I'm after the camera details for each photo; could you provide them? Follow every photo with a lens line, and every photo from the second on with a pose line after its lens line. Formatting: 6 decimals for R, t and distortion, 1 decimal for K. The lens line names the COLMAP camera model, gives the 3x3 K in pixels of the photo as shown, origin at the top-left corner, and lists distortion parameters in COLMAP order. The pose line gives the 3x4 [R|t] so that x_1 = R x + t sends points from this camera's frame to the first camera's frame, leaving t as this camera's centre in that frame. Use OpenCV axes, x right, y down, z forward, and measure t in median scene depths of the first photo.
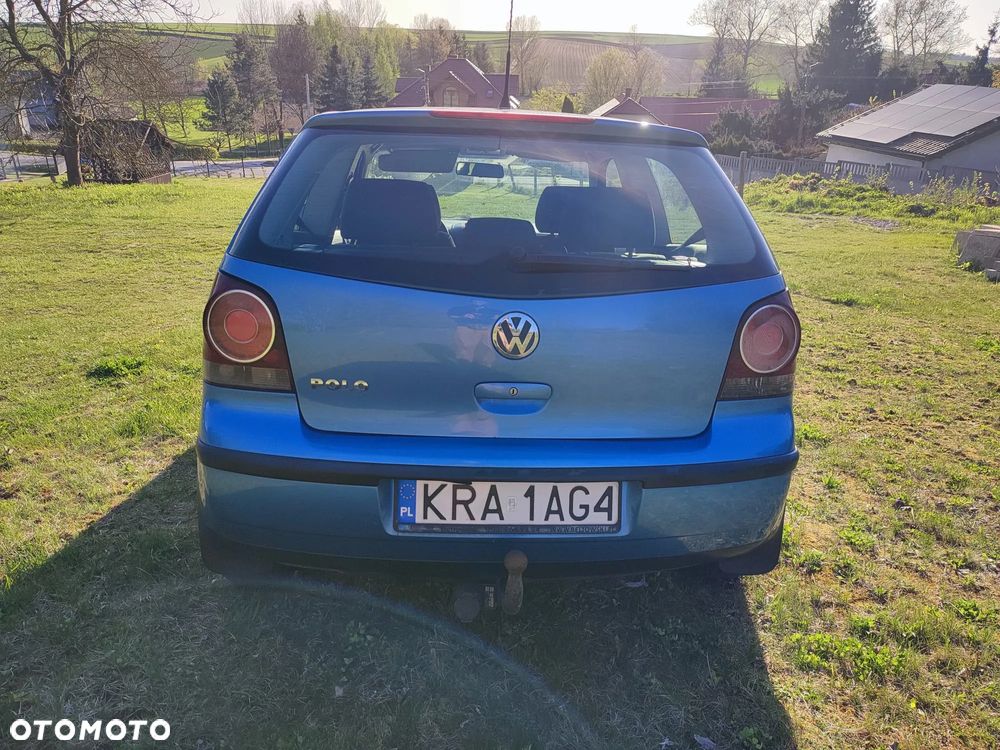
lens RADIAL K [[719.8, 0, 501.6], [0, 719.8, 371.5], [0, 0, 1]] dist [0.012091, -0.011146]
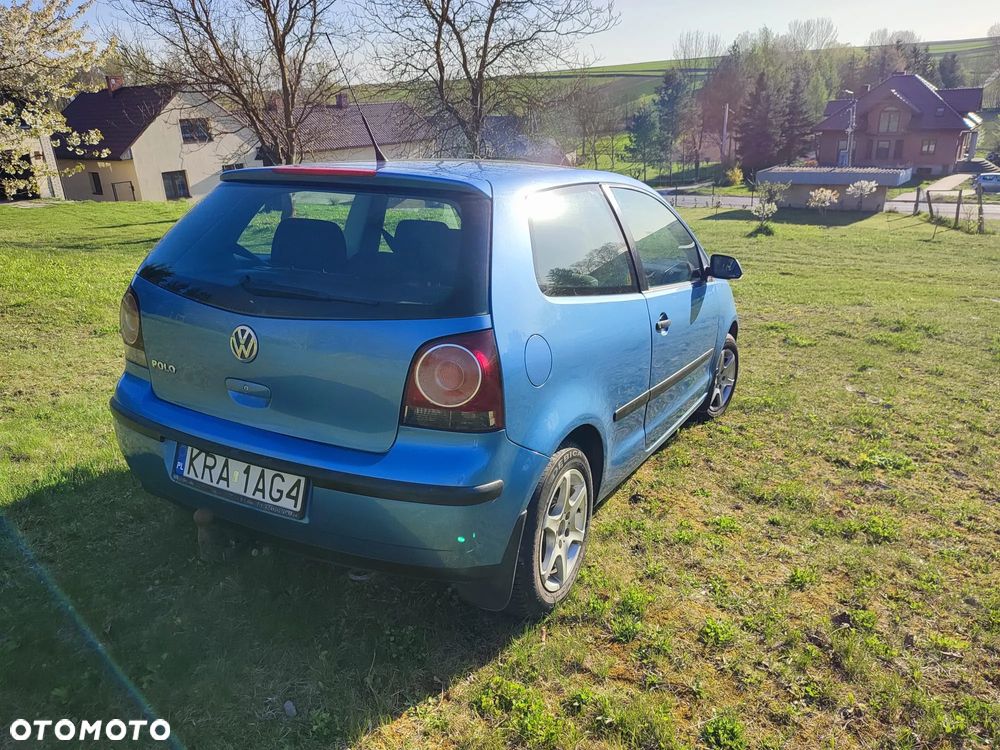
lens RADIAL K [[720.9, 0, 502.3], [0, 720.9, 373.8], [0, 0, 1]] dist [0.013130, -0.019409]
pose [[0.848213, 0.125877, -0.514481, 0.533365], [-0.143097, 0.989689, 0.006226, -0.035345], [0.509959, 0.068340, 0.857479, 0.072246]]
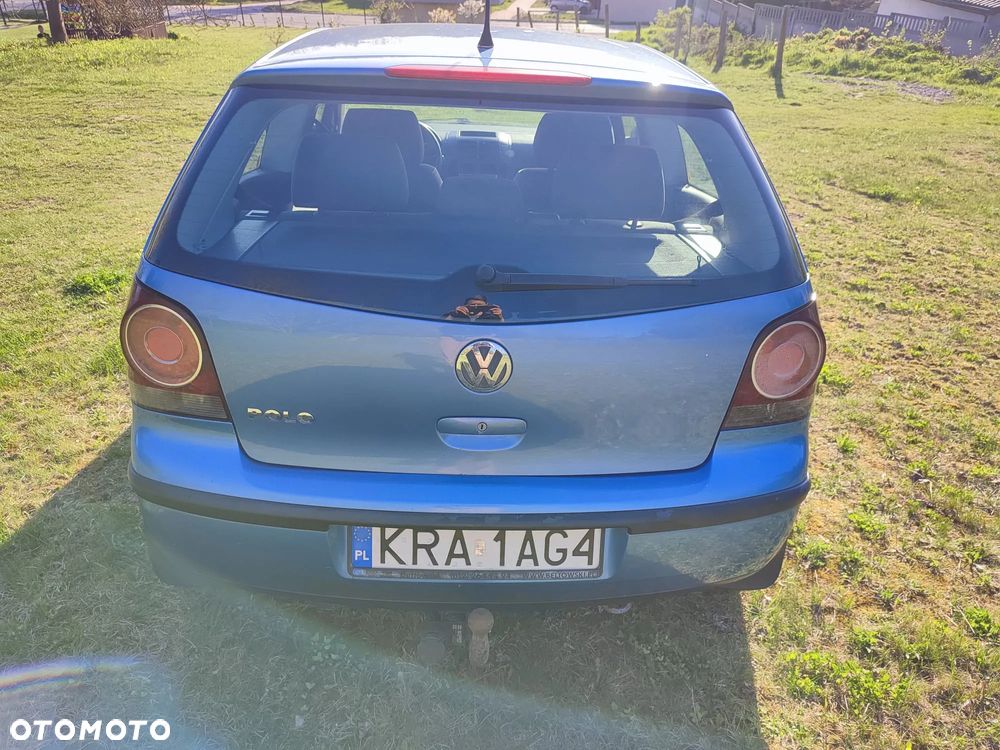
lens RADIAL K [[724.4, 0, 502.0], [0, 724.4, 374.3], [0, 0, 1]] dist [0.003342, -0.006803]
pose [[0.999665, 0.014618, -0.021357, 0.029495], [-0.010339, 0.982066, 0.188252, -0.100414], [0.023726, -0.187969, 0.981888, 0.083533]]
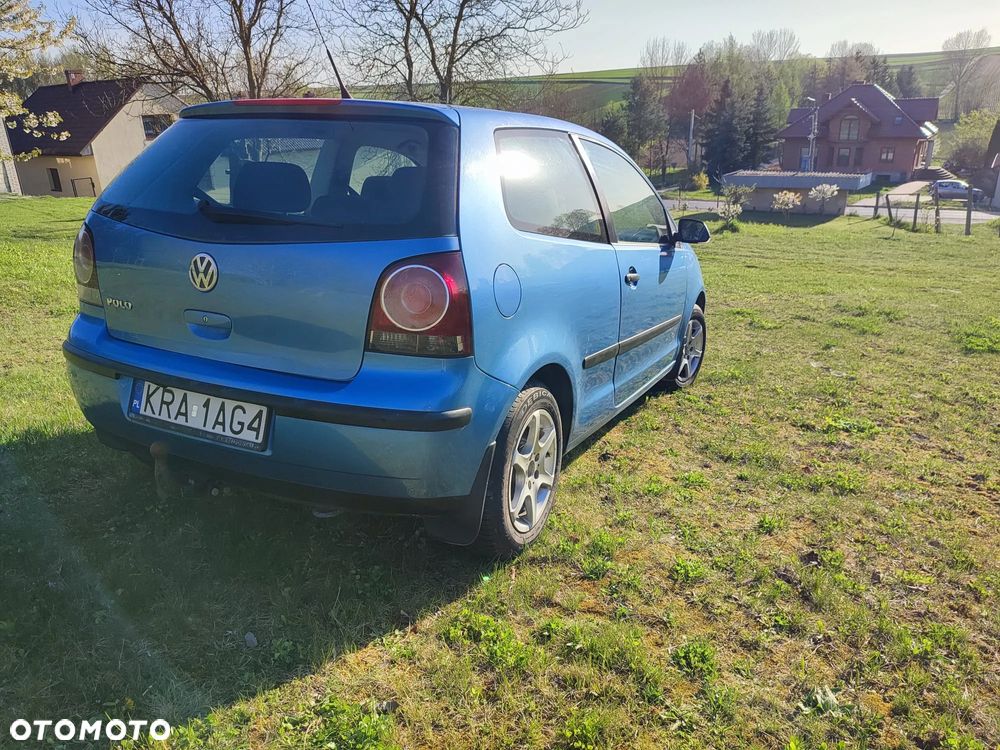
lens RADIAL K [[720.9, 0, 502.3], [0, 720.9, 373.8], [0, 0, 1]] dist [0.013130, -0.019409]
pose [[0.869525, 0.121779, -0.478640, 0.536518], [-0.142186, 0.989819, -0.006466, 0.028541], [0.472980, 0.073678, 0.877987, 0.086111]]
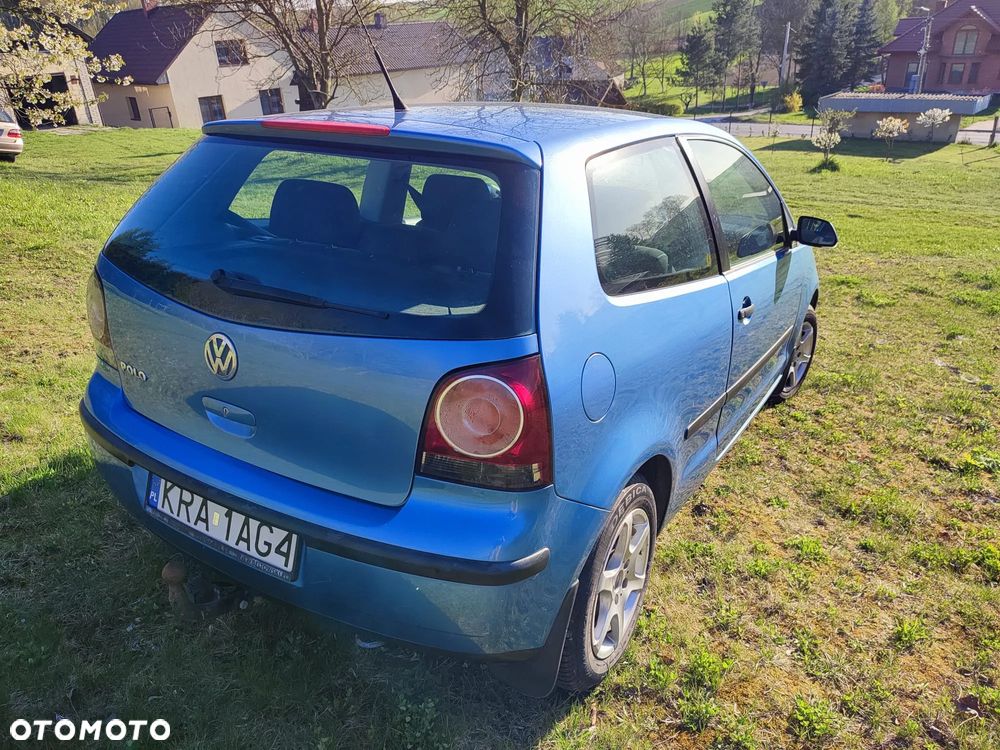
lens RADIAL K [[720.9, 0, 502.3], [0, 720.9, 373.8], [0, 0, 1]] dist [0.013130, -0.019409]
pose [[0.816972, 0.192226, -0.543696, 0.440717], [-0.159283, 0.981350, 0.107618, -0.097756], [0.554243, -0.001319, 0.832354, 0.193181]]
